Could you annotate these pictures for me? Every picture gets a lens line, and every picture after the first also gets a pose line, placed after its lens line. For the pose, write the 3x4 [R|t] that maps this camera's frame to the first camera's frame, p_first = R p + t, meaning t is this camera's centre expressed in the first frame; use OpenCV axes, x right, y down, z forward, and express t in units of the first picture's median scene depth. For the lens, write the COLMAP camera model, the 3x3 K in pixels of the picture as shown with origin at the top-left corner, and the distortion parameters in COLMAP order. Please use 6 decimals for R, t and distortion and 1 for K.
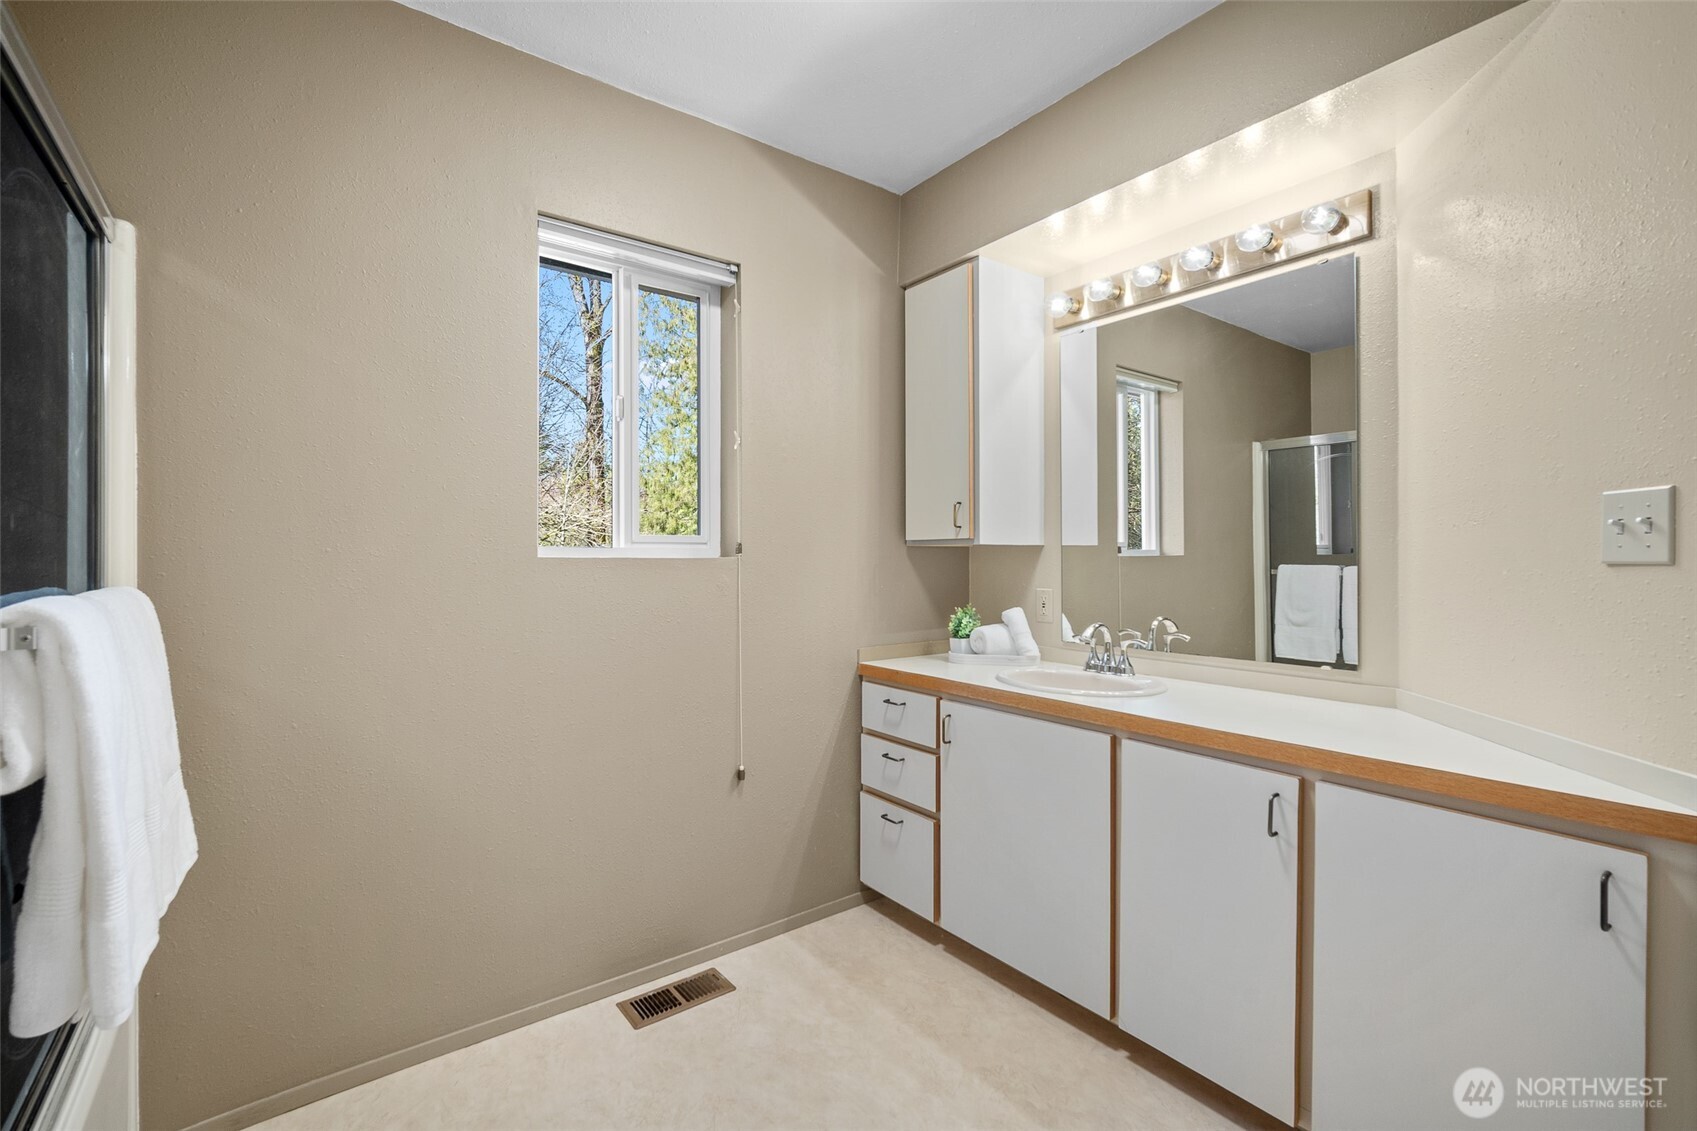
lens RADIAL K [[740.4, 0, 855.0], [0, 740.4, 558.1], [0, 0, 1]] dist [-0.013372, 0.003519]
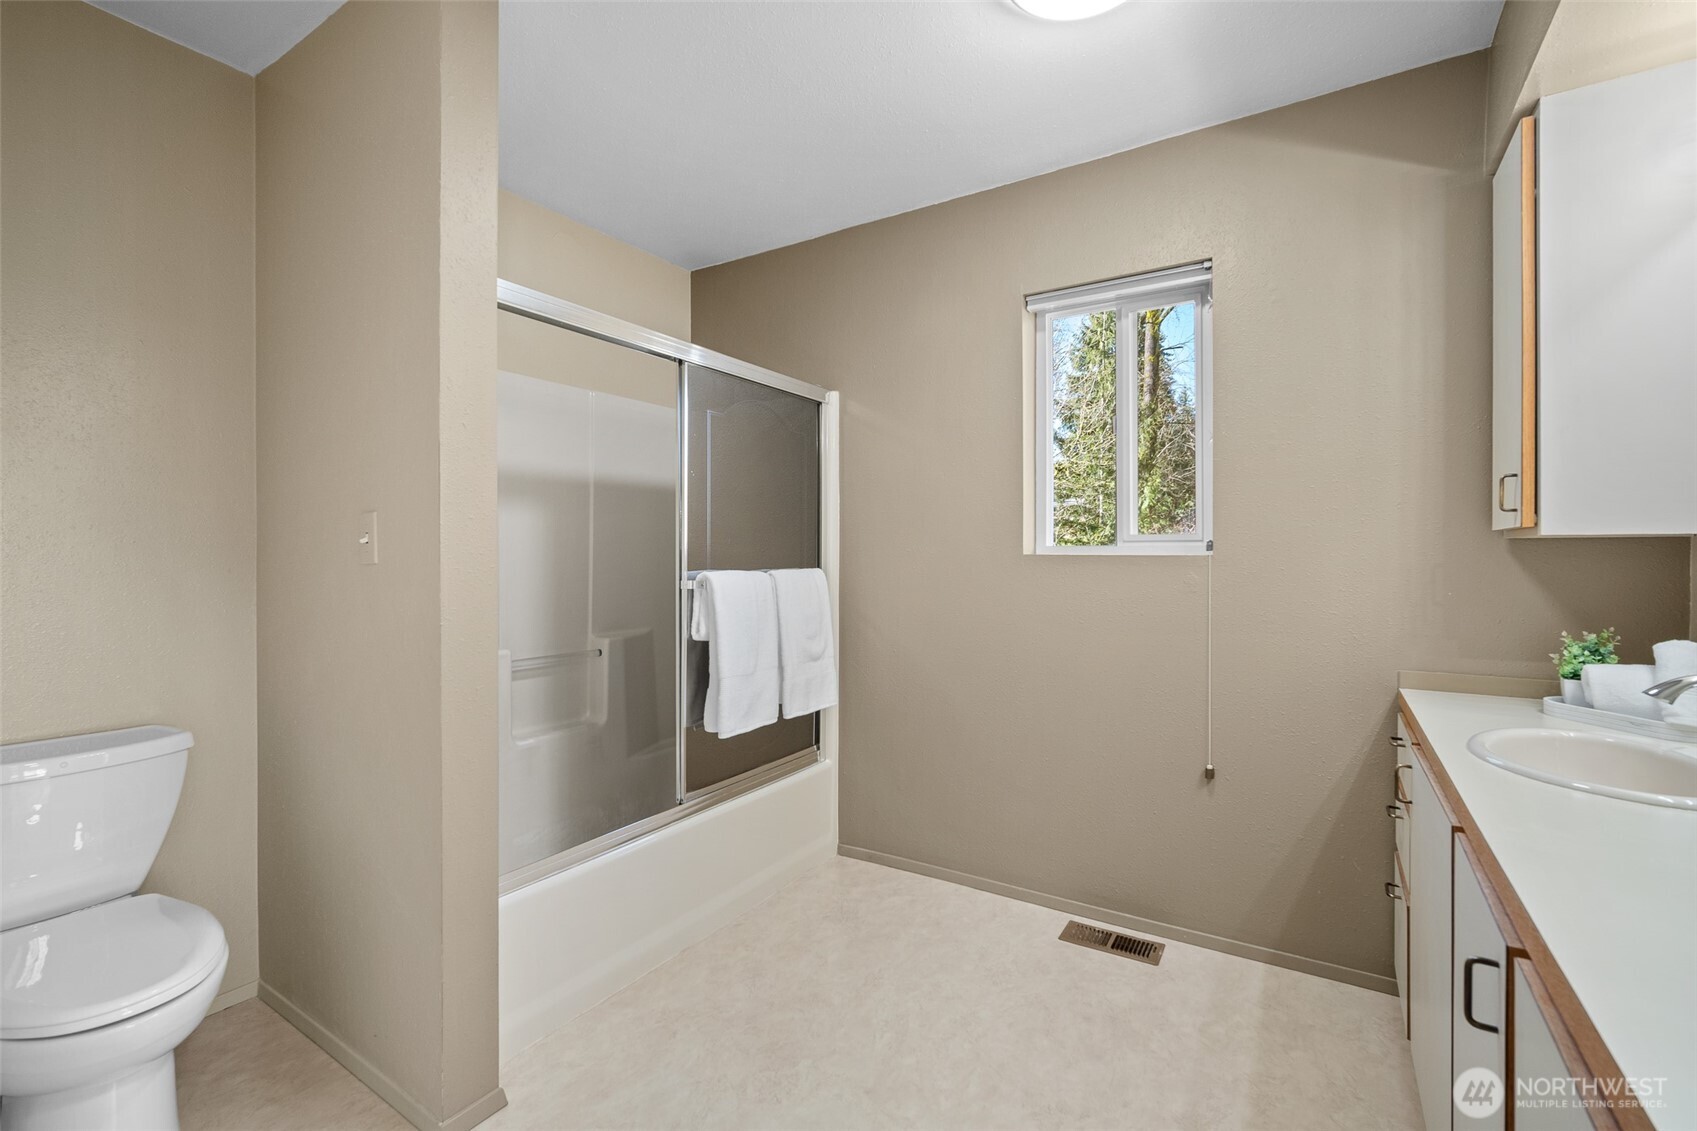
lens RADIAL K [[740.4, 0, 858.0], [0, 740.4, 561.8], [0, 0, 1]] dist [-0.013372, 0.003519]
pose [[0.345412, 0.003474, -0.938445, 0.638681], [-0.003904, 0.999990, 0.002265, 0.009115], [0.938443, 0.002882, 0.345422, 0.225937]]
